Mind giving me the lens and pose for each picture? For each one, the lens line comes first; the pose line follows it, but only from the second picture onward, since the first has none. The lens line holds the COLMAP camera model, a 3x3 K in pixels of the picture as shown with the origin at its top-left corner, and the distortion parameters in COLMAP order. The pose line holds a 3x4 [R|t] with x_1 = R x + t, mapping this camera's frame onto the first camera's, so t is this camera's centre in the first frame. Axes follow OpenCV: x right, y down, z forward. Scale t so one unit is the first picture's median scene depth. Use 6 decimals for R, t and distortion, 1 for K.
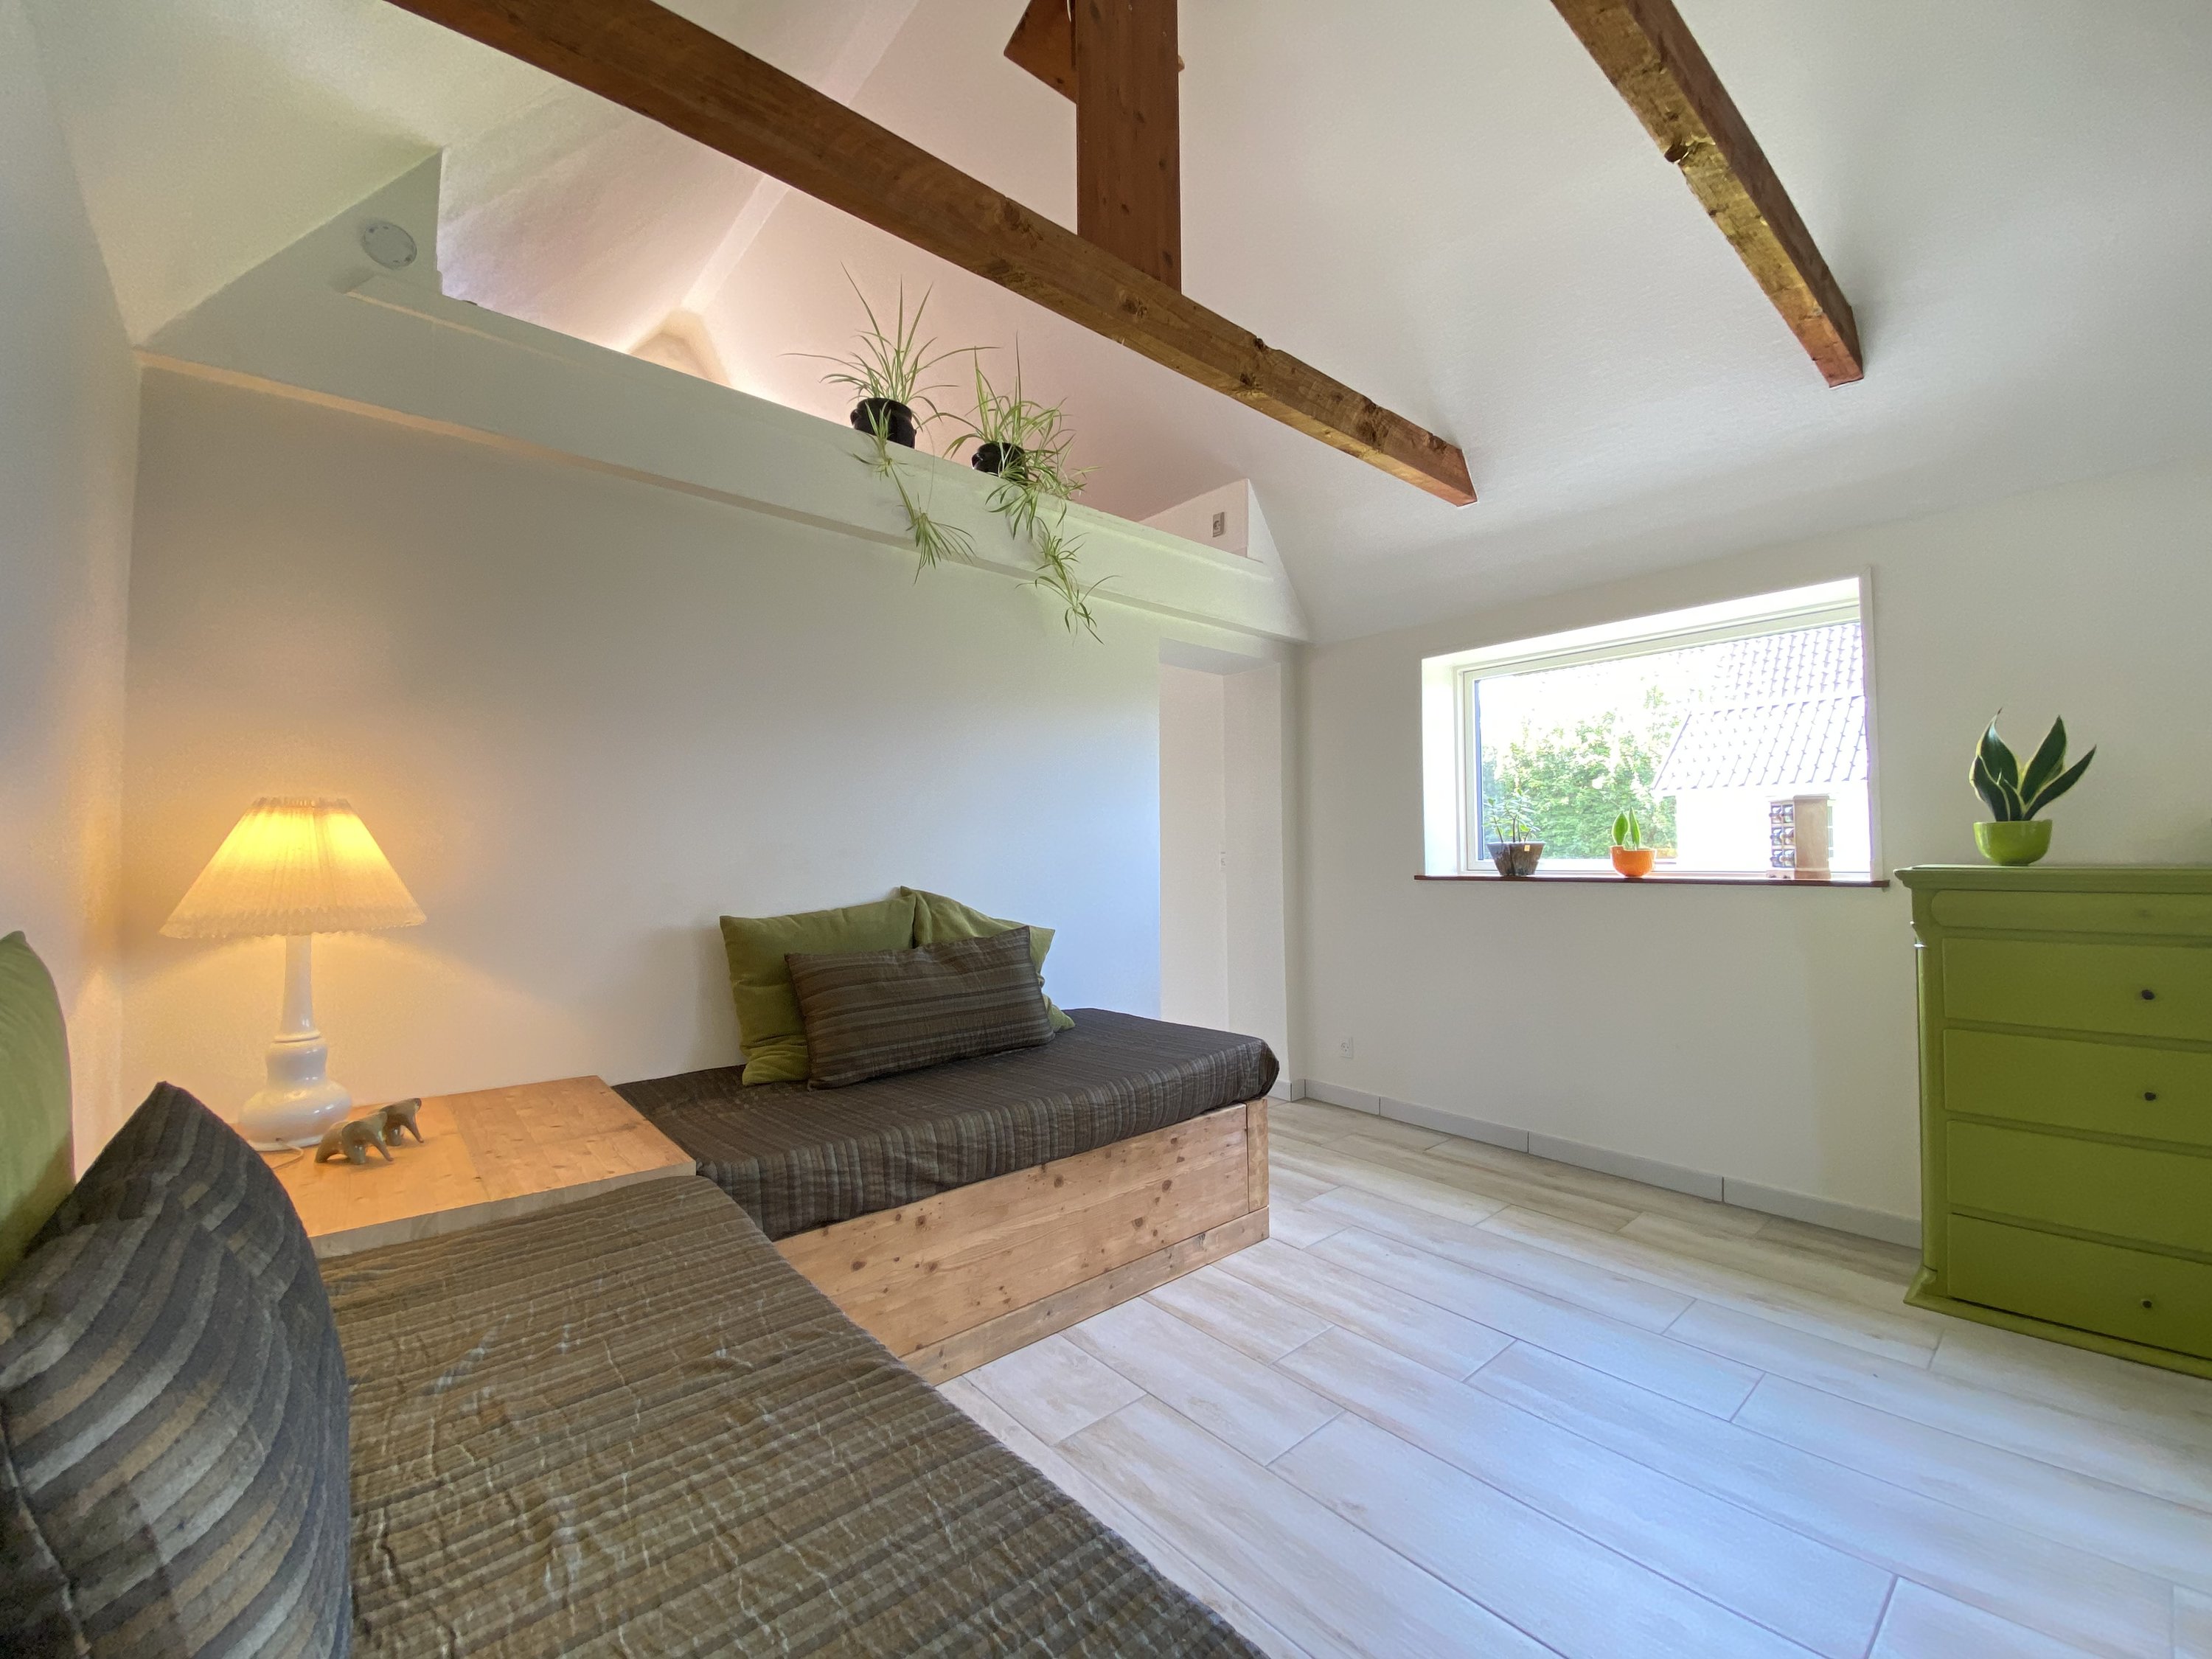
lens RADIAL K [[908.4, 0, 1094.7], [0, 908.4, 829.2], [0, 0, 1]] dist [-0.004902, -0.001751]
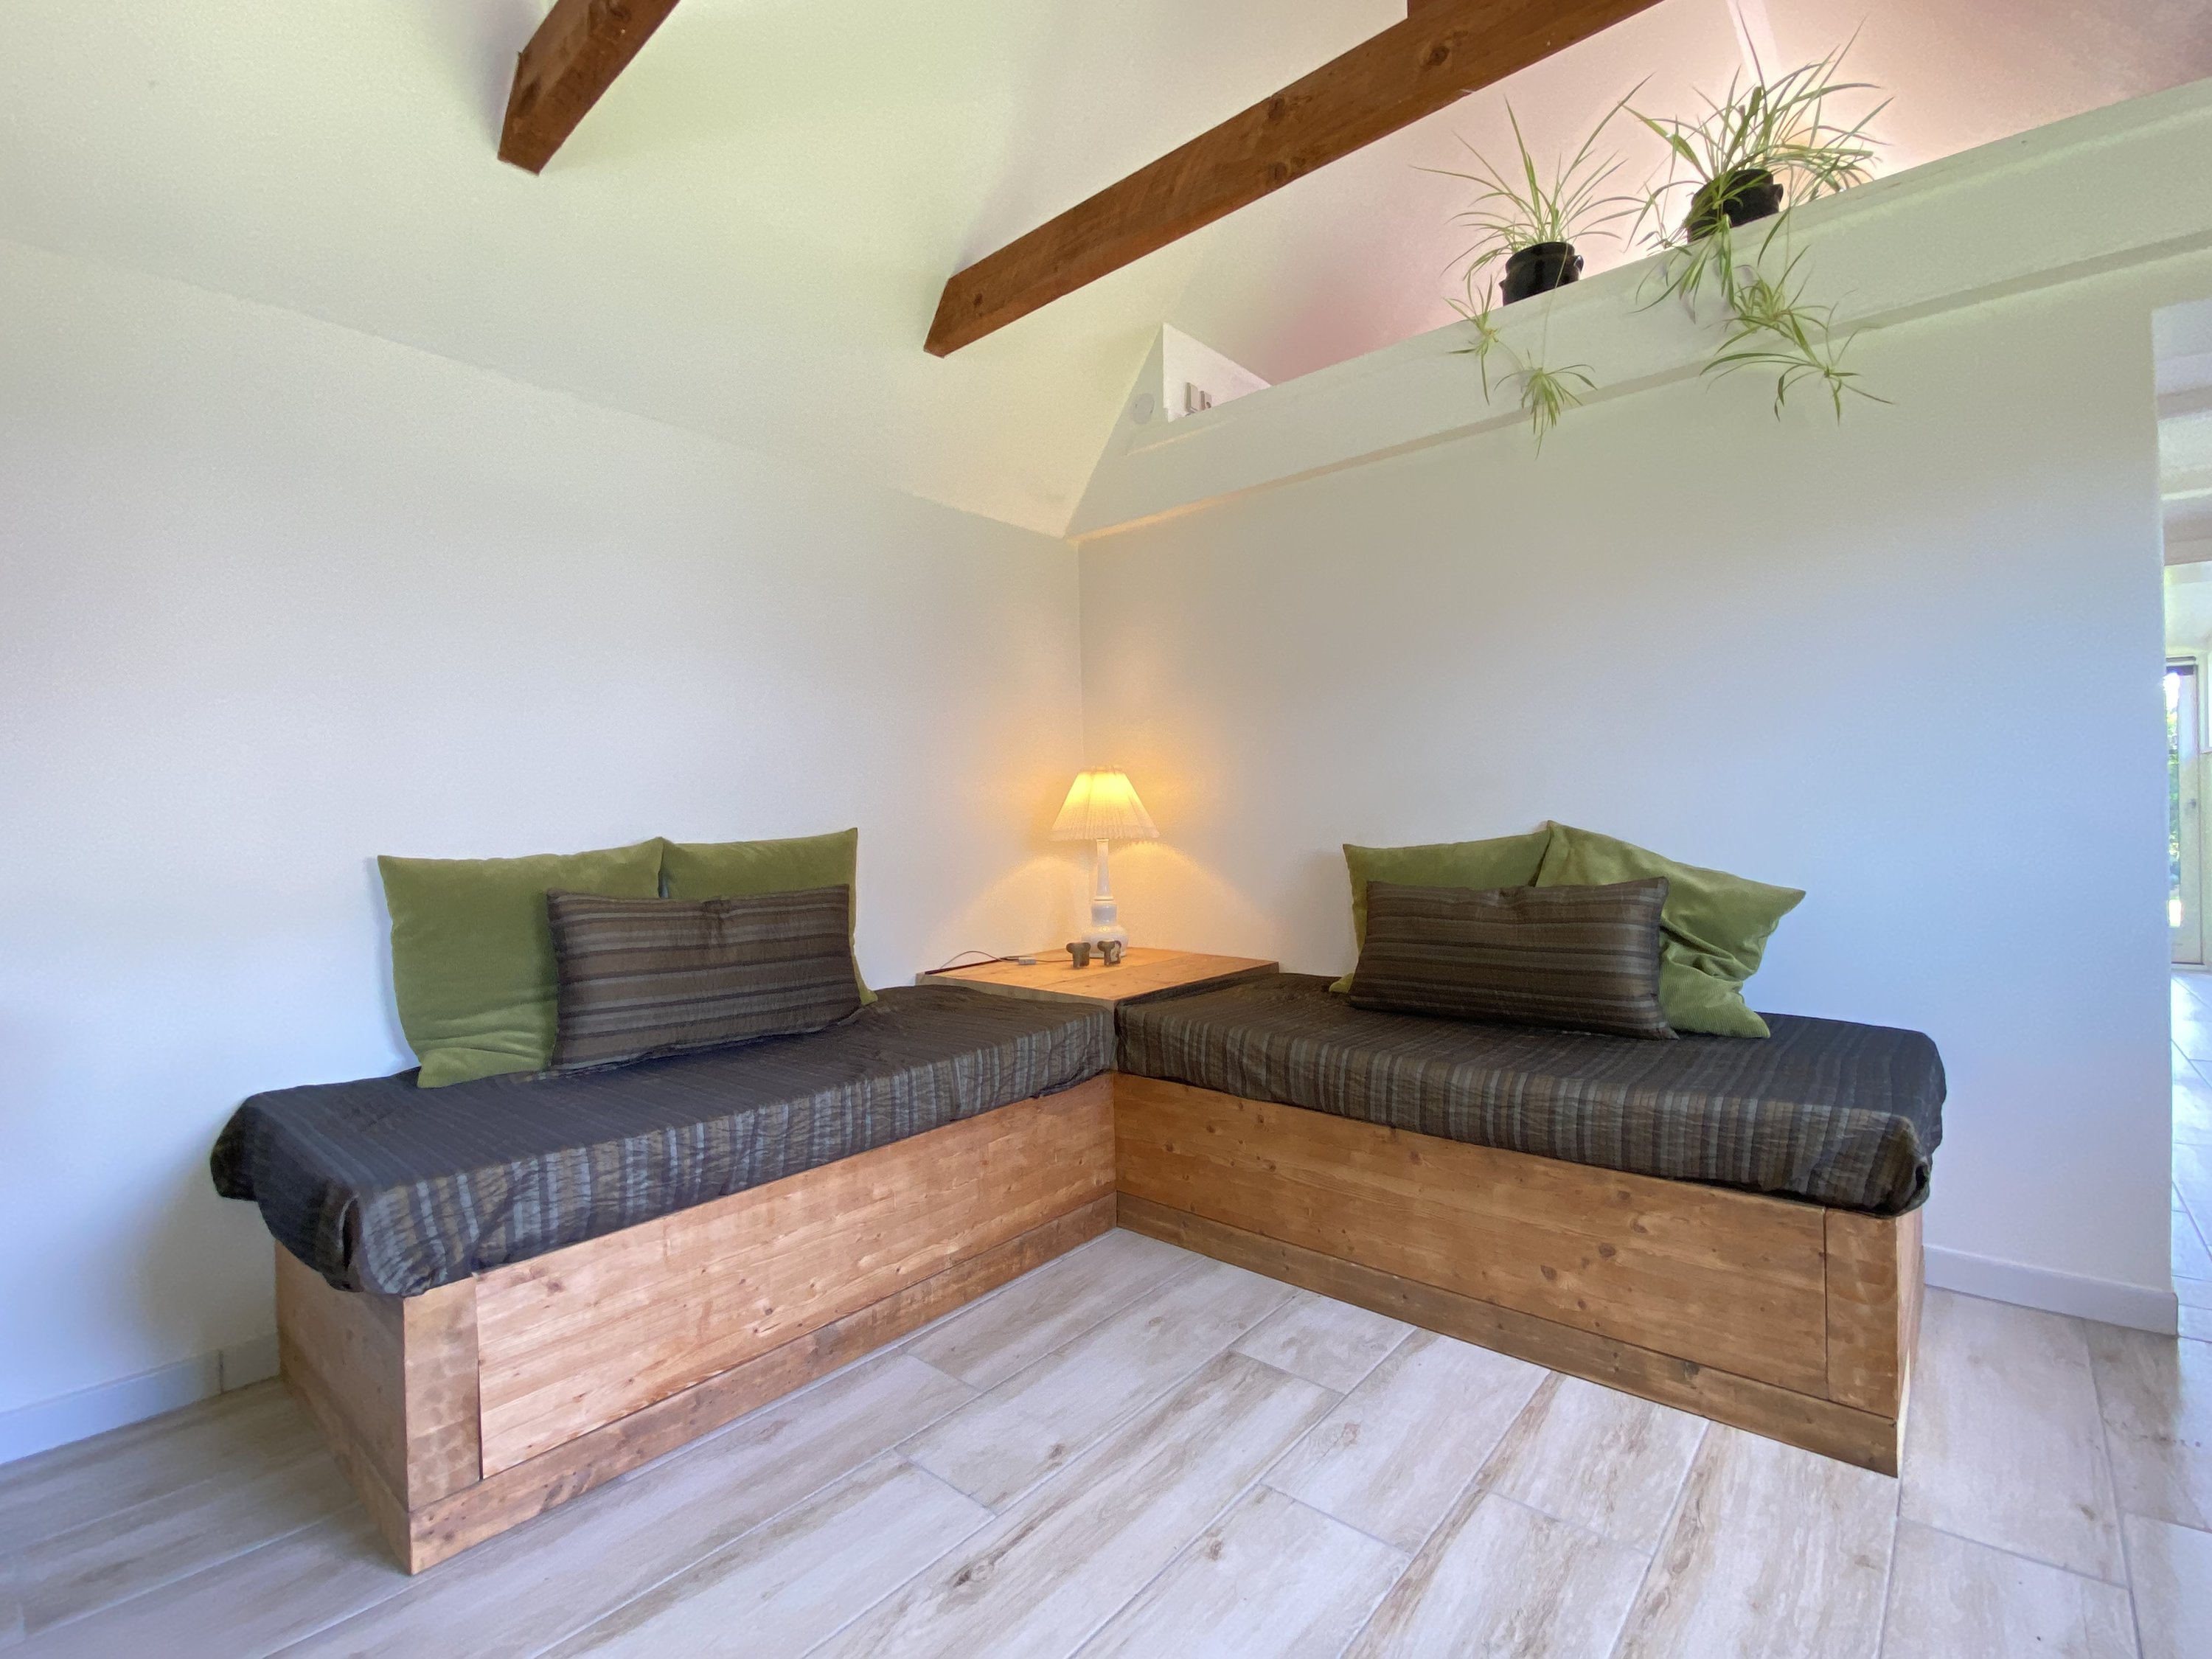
lens RADIAL K [[996.9, 0, 1108.3], [0, 996.9, 844.3], [0, 0, 1]] dist [-0.005199, -0.003922]
pose [[0.148521, 0.030078, -0.988452, 0.843042], [0.041416, 0.998471, 0.036606, 0.041395], [0.988042, -0.046374, 0.147048, 0.576452]]
